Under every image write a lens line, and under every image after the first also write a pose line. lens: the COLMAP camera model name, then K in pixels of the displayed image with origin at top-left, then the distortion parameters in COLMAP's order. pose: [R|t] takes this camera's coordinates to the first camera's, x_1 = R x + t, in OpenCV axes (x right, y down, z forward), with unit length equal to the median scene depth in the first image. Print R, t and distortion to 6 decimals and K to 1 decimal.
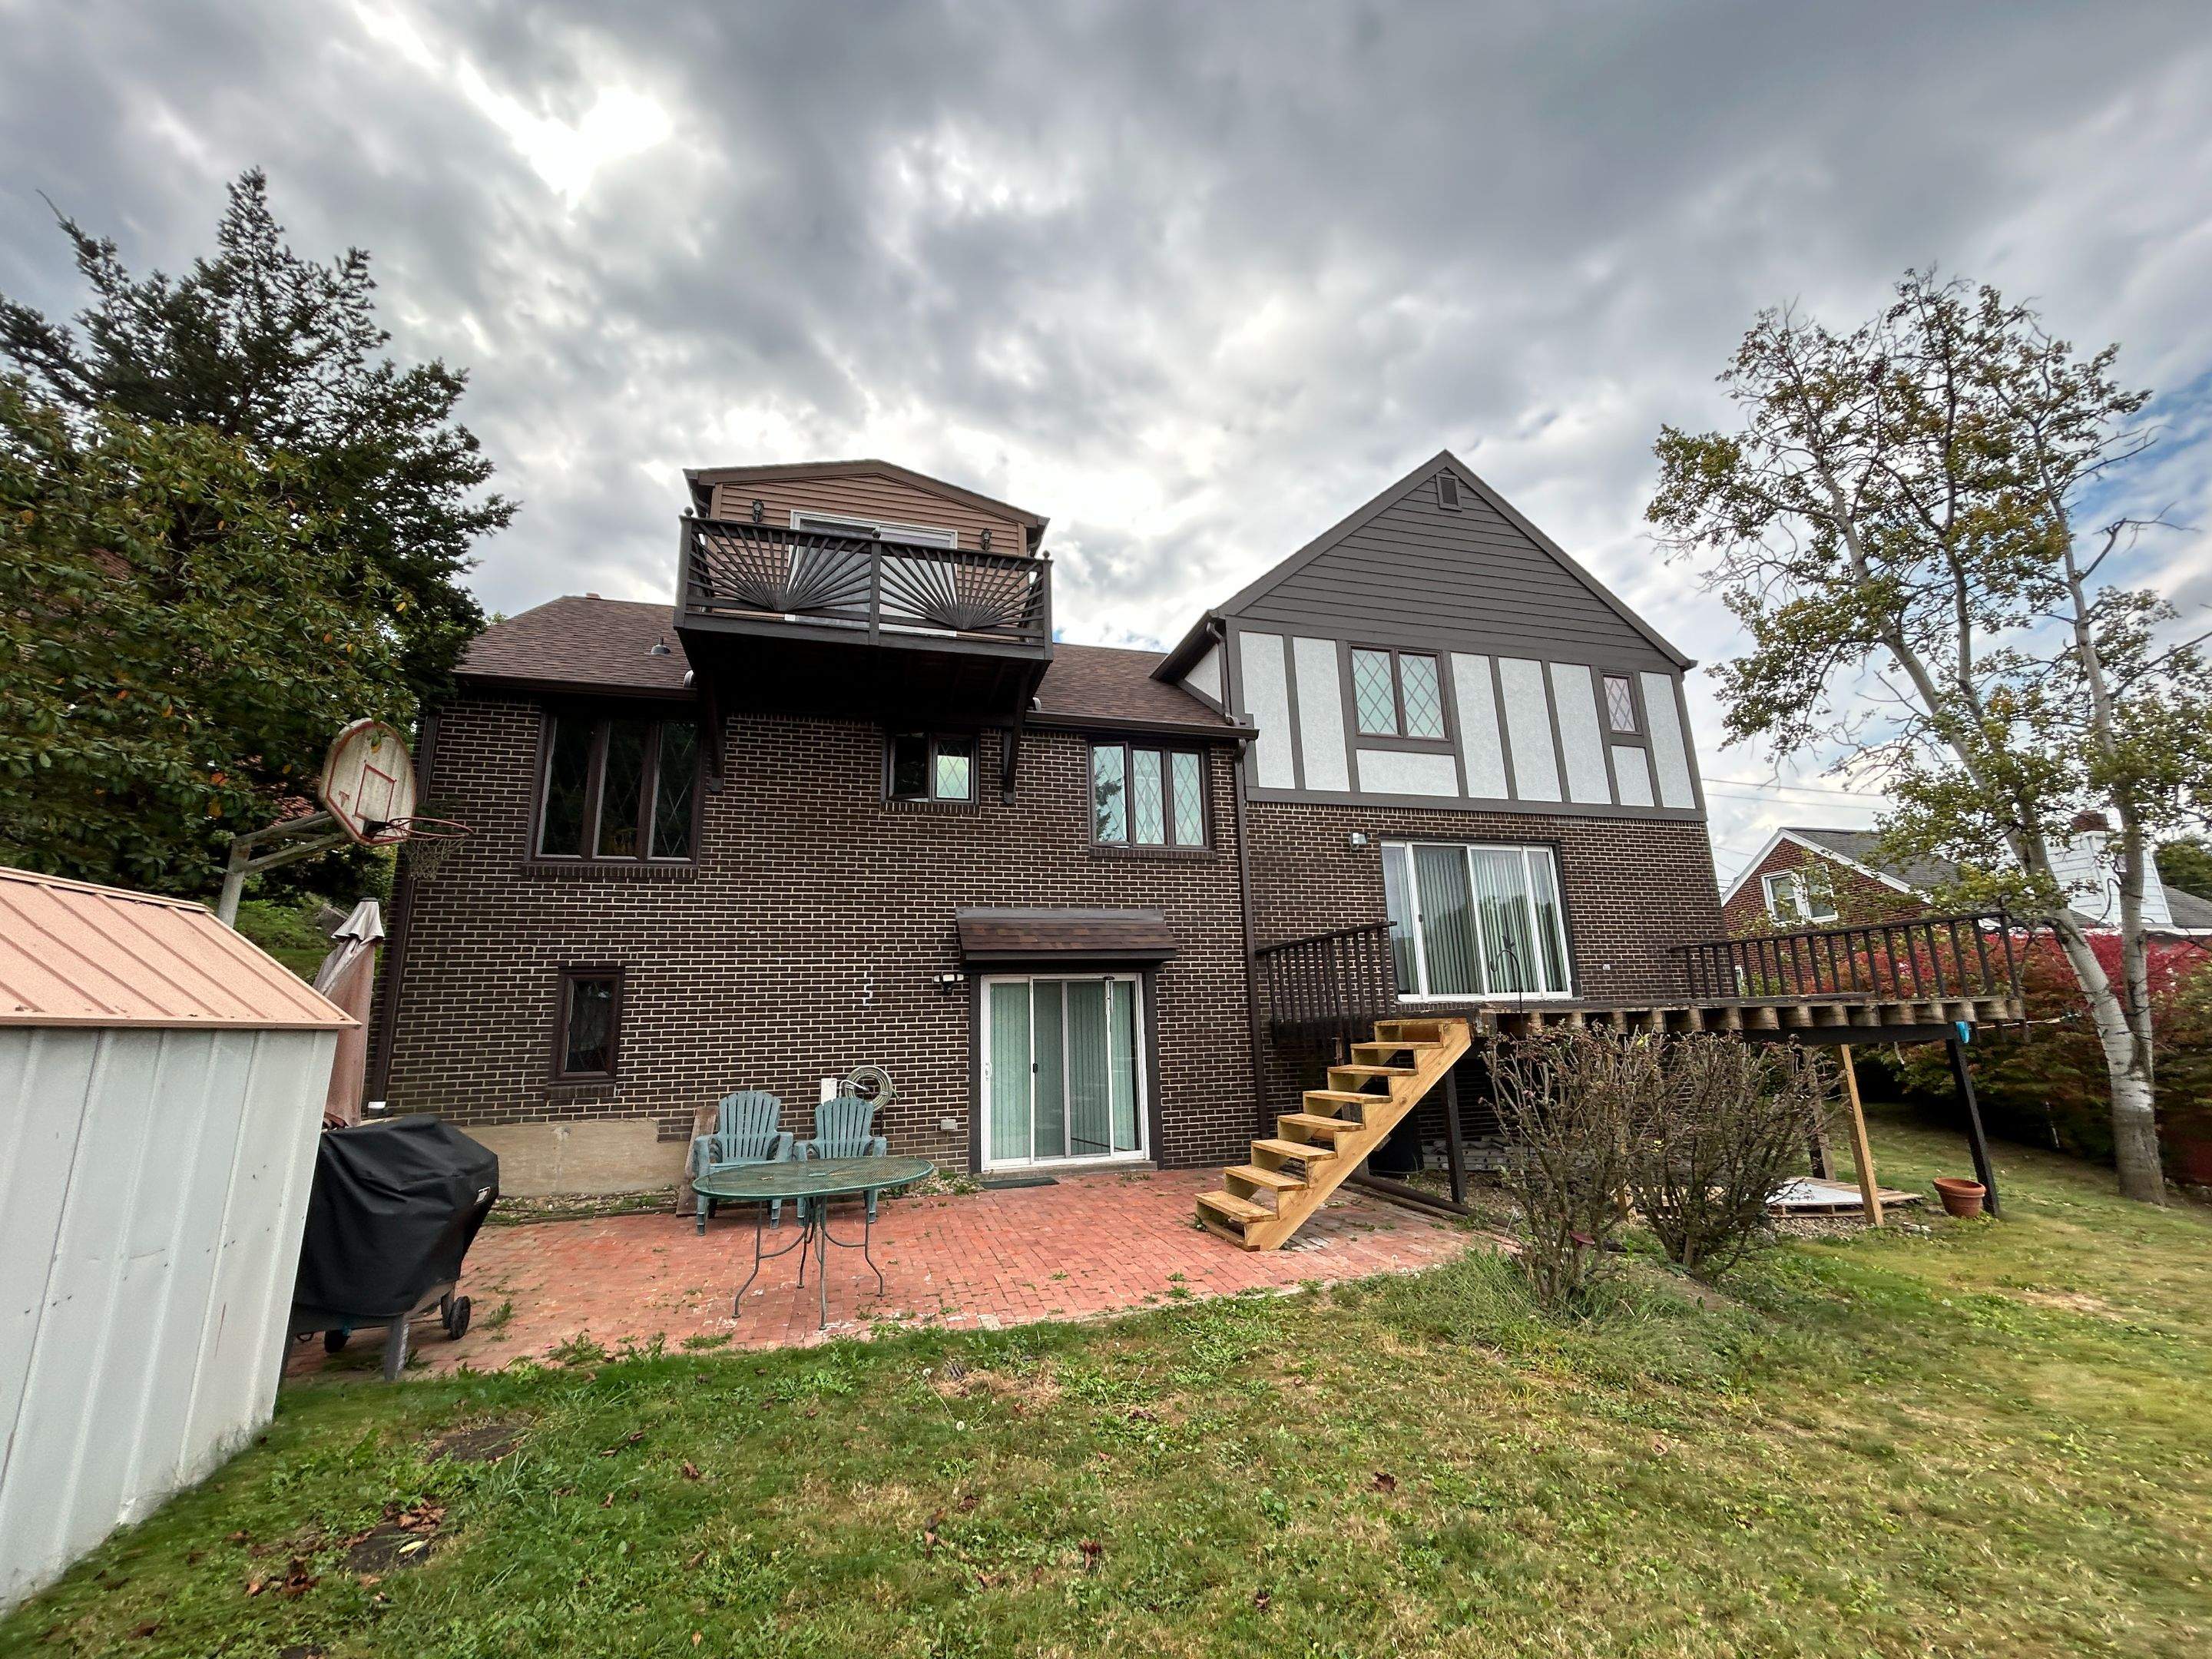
lens RADIAL K [[868.9, 0, 1096.1], [0, 868.9, 850.5], [0, 0, 1]] dist [0.000889, 0.000247]
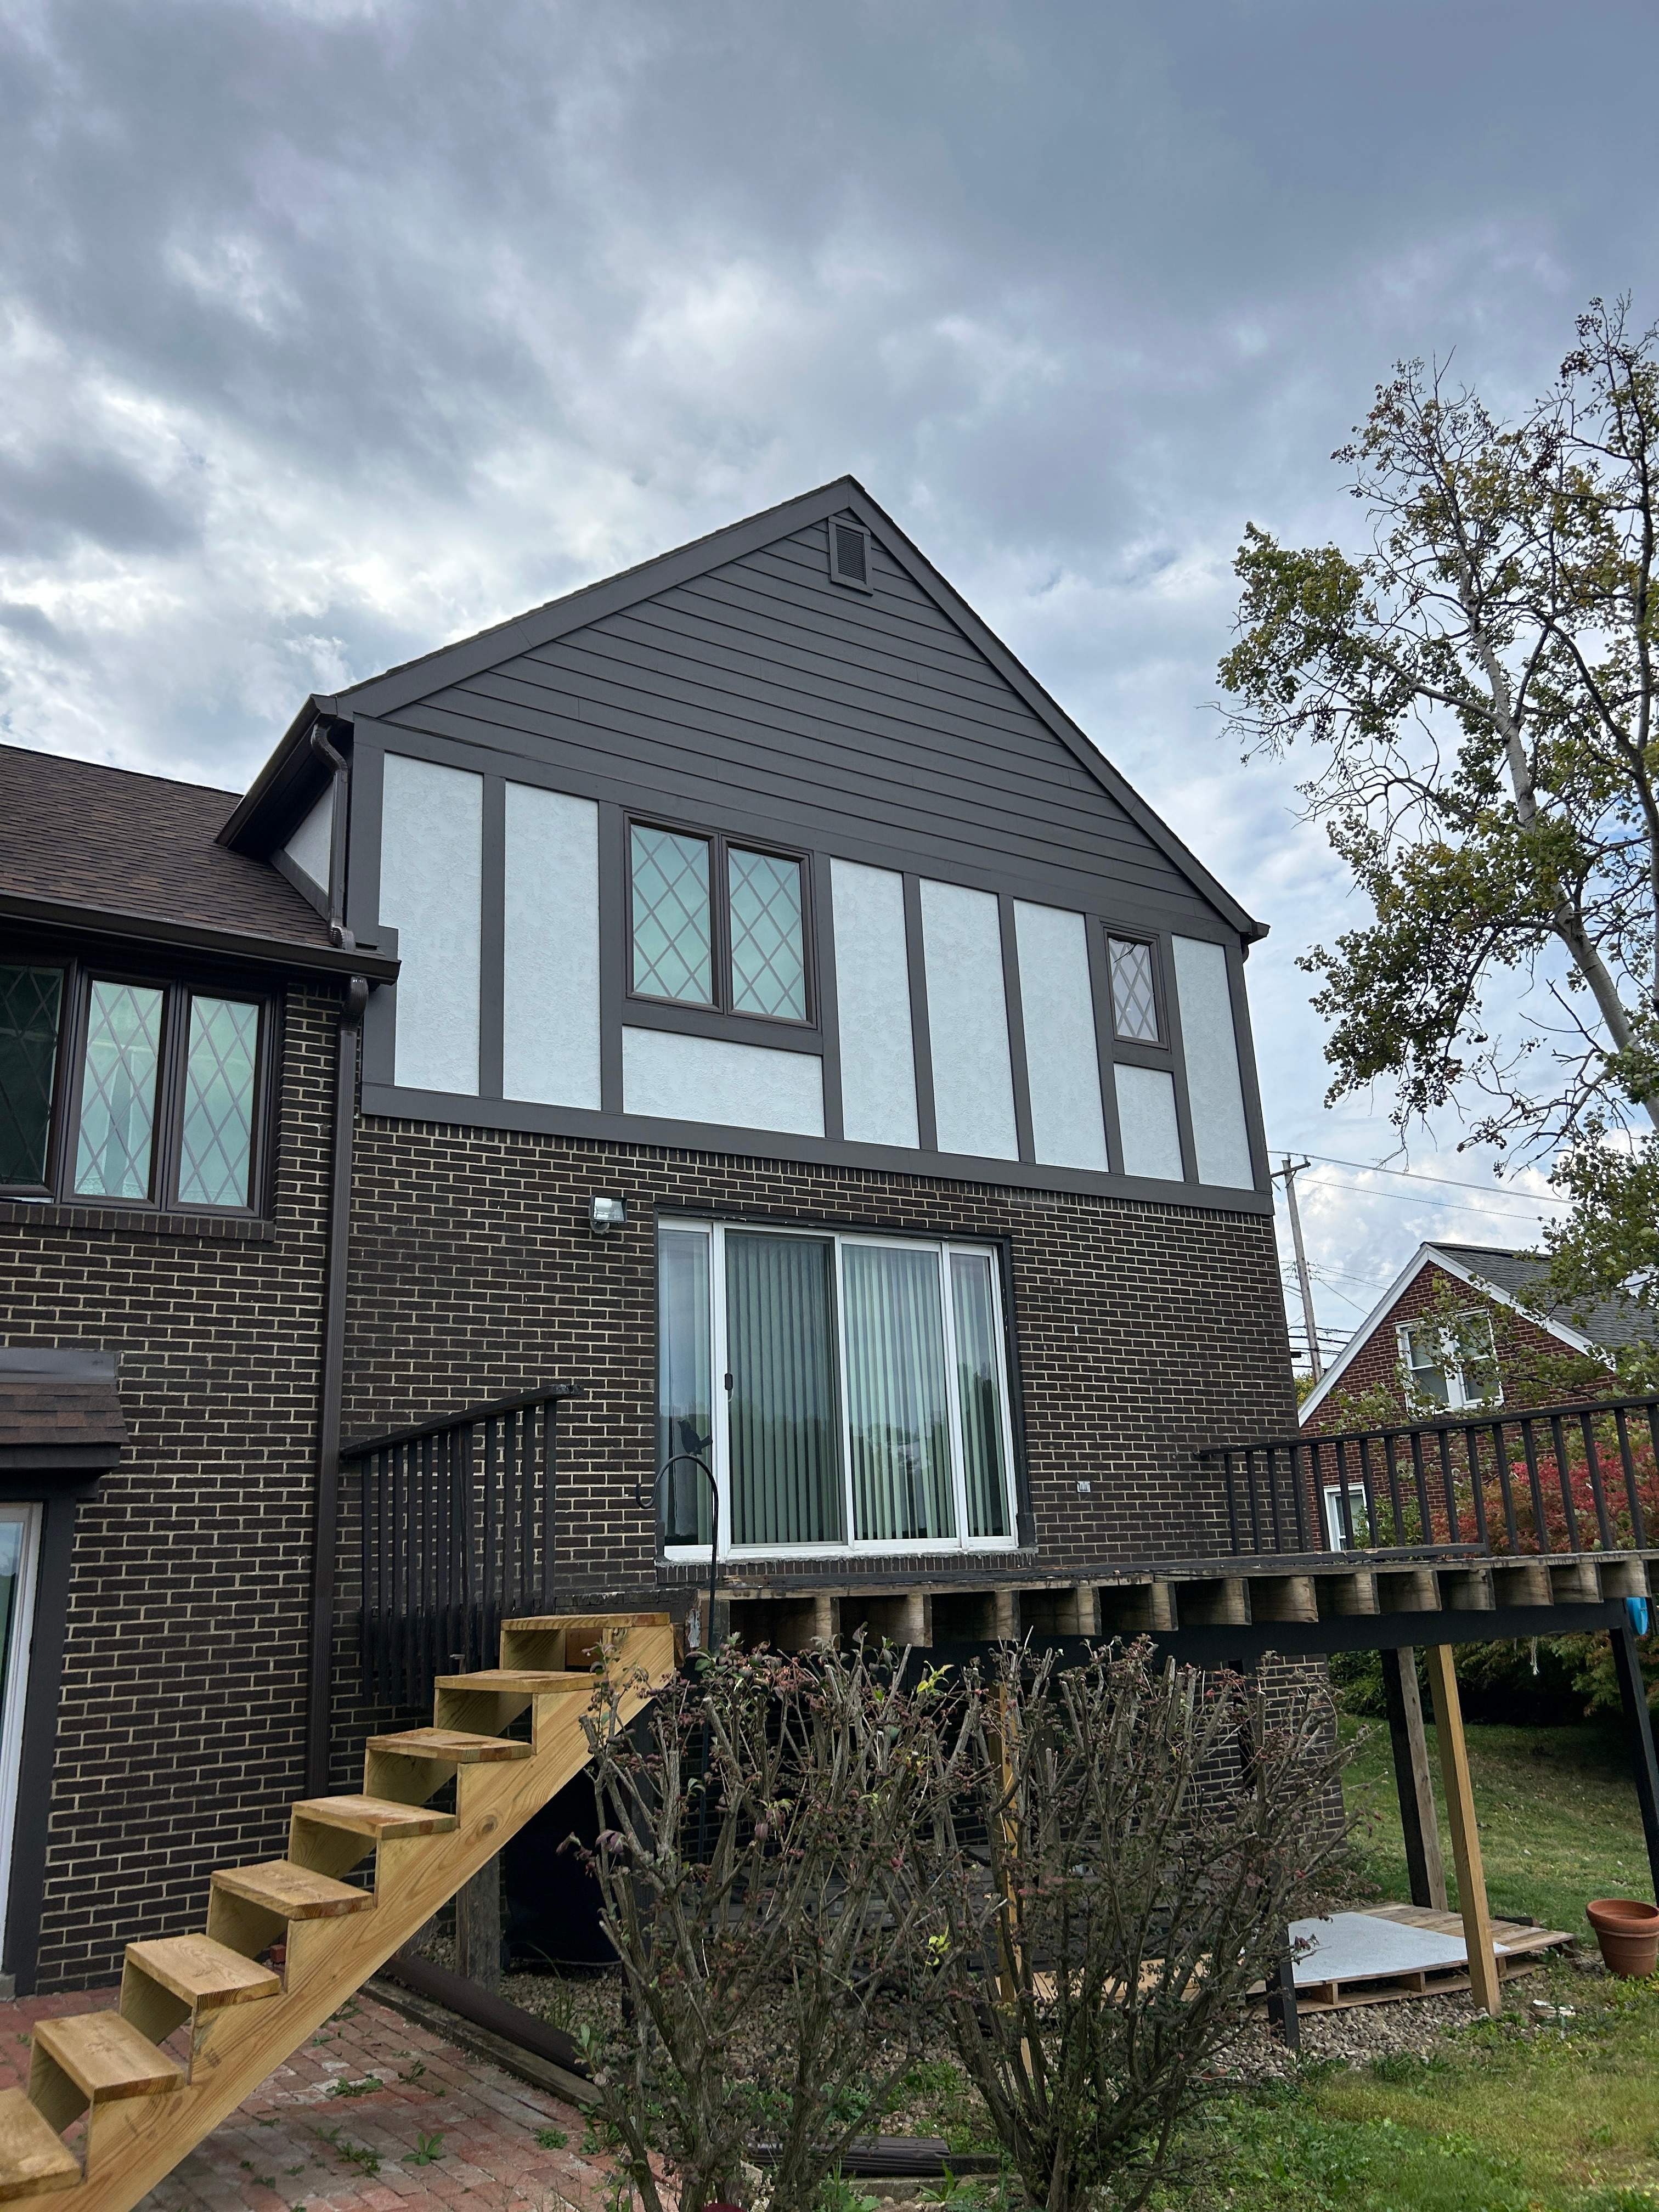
lens RADIAL K [[1653.4, 0, 830.1], [0, 1653.4, 1100.5], [0, 0, 1]] dist [0.101062, -0.128708]
pose [[0.954071, 0.070543, 0.291156, 0.133622], [-0.044931, 0.994582, -0.093742, 0.005730], [-0.296192, 0.076354, 0.952072, 0.084426]]
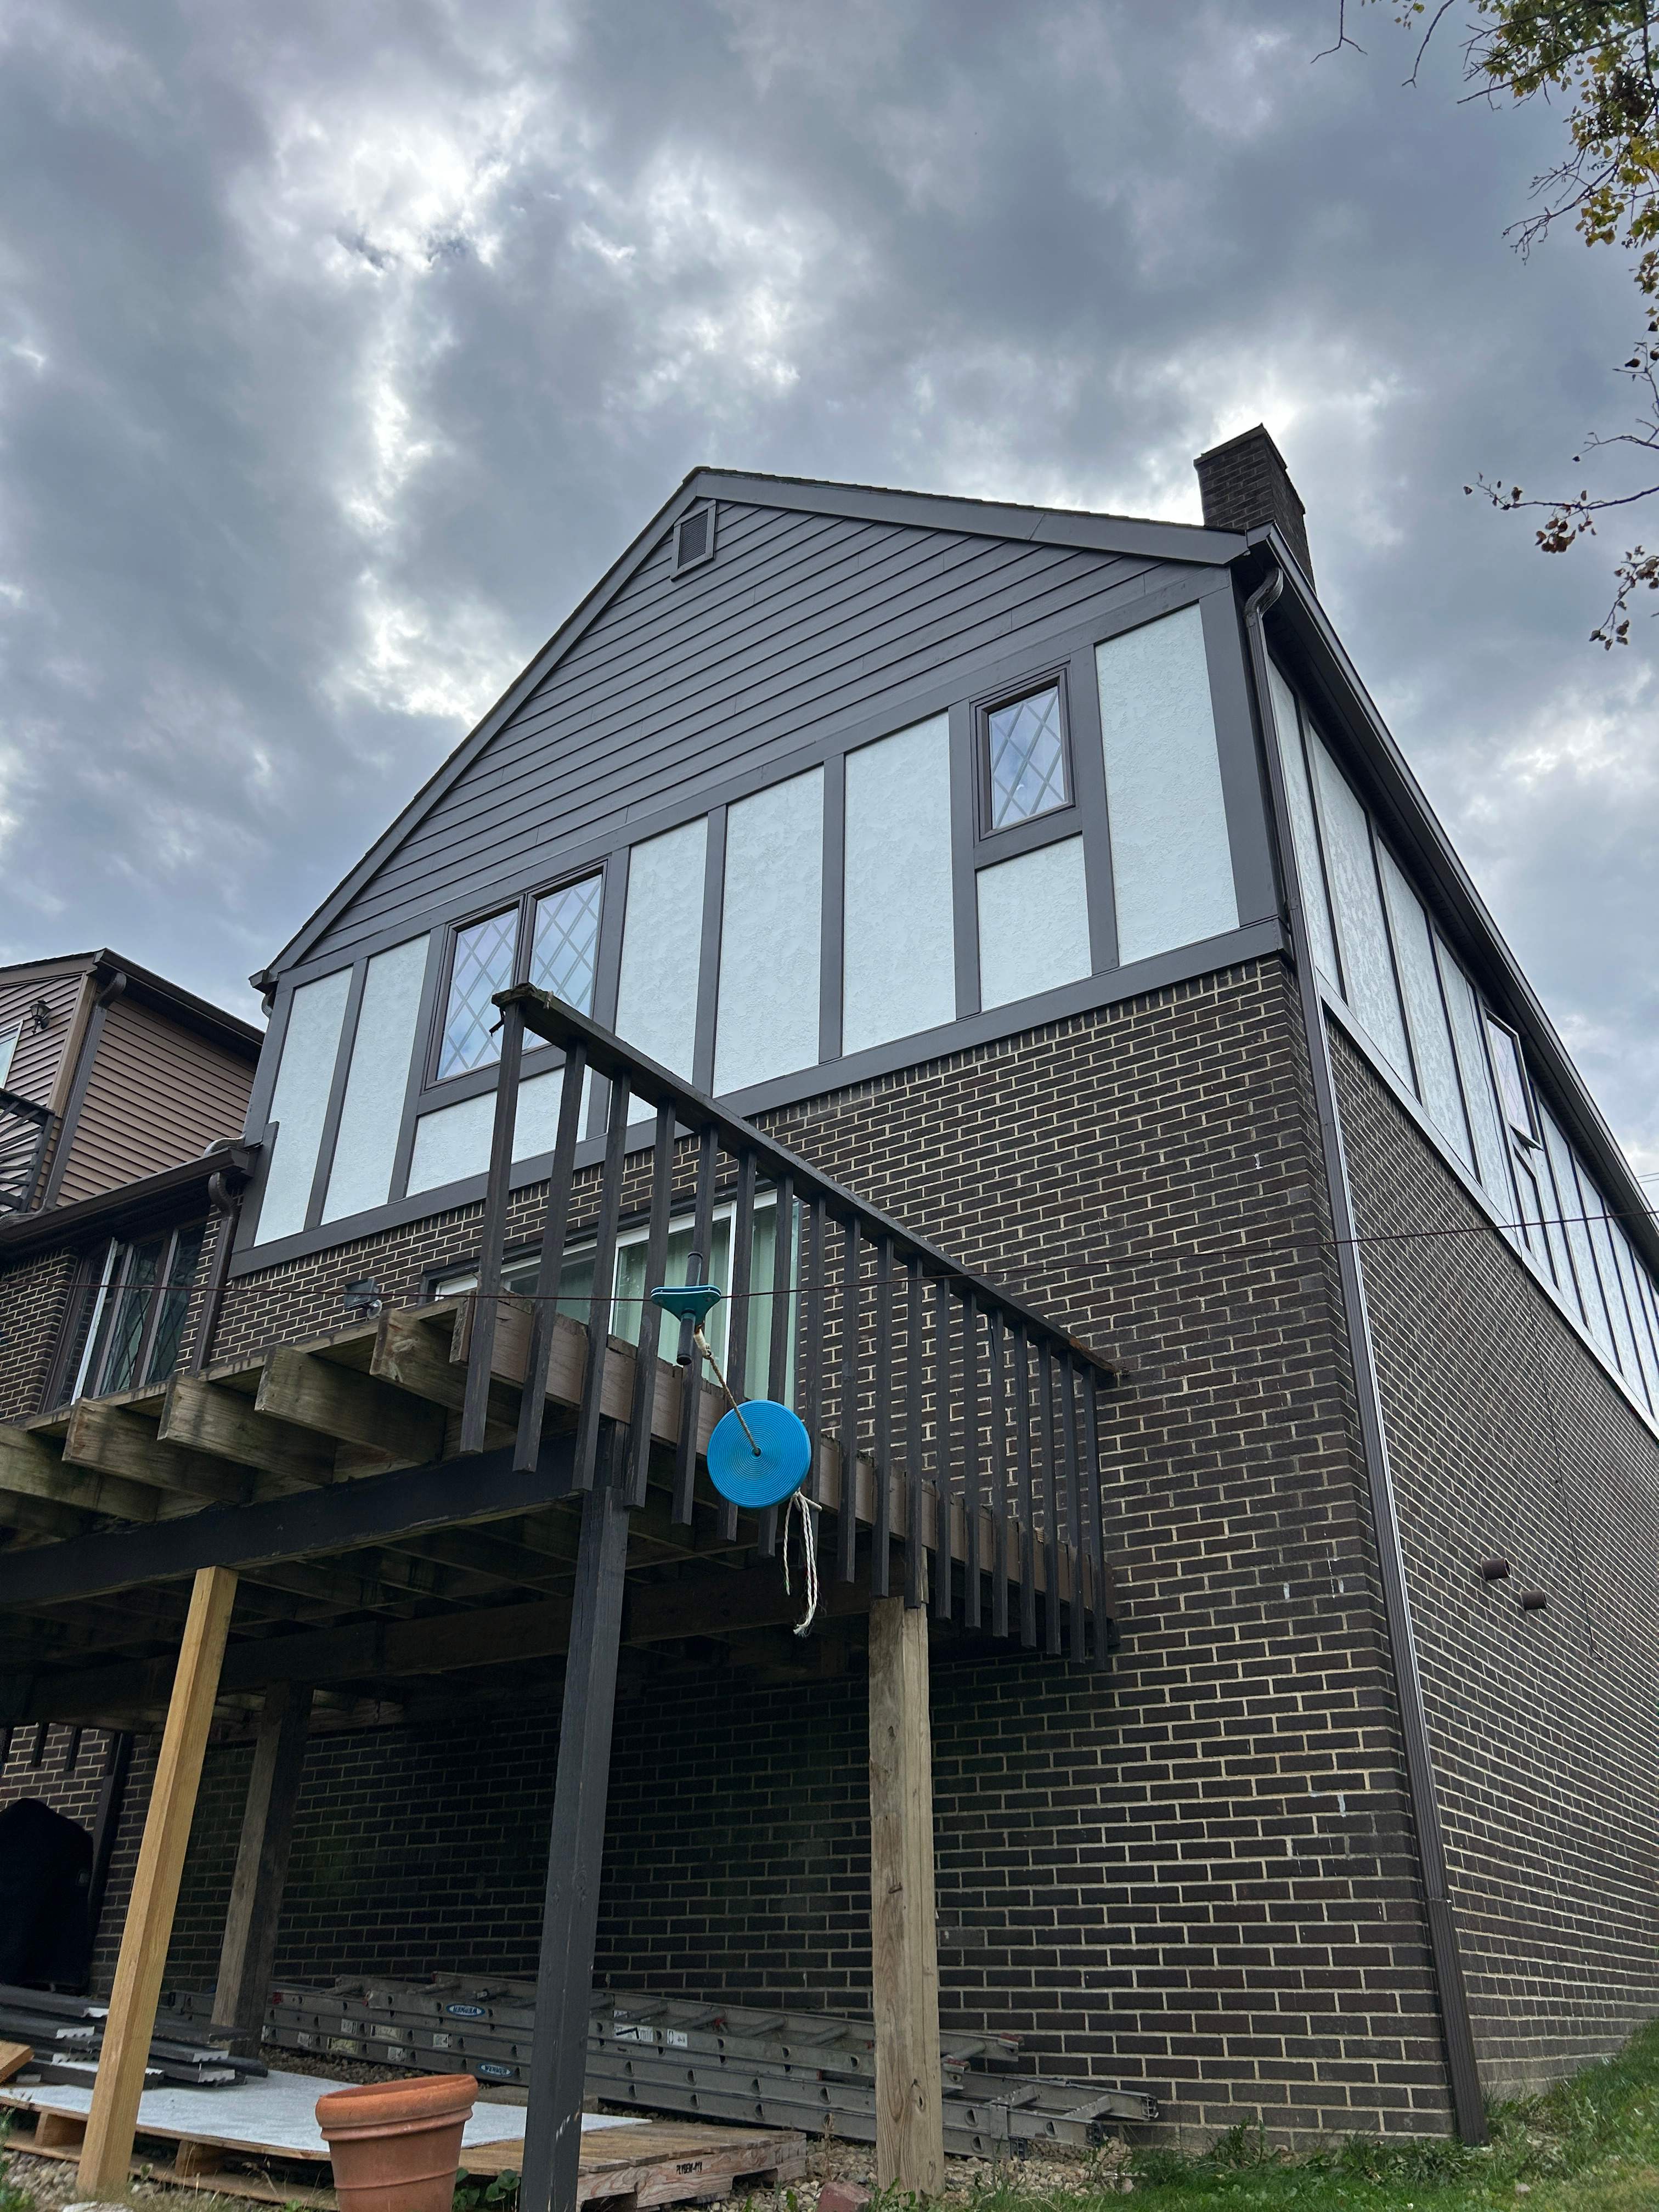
lens RADIAL K [[1653.4, 0, 830.1], [0, 1653.4, 1100.5], [0, 0, 1]] dist [0.101062, -0.128708]
pose [[0.661918, -0.329043, -0.673495, 1.017969], [0.130899, 0.935436, -0.328367, 0.202758], [0.738058, 0.129192, 0.662253, 0.496725]]
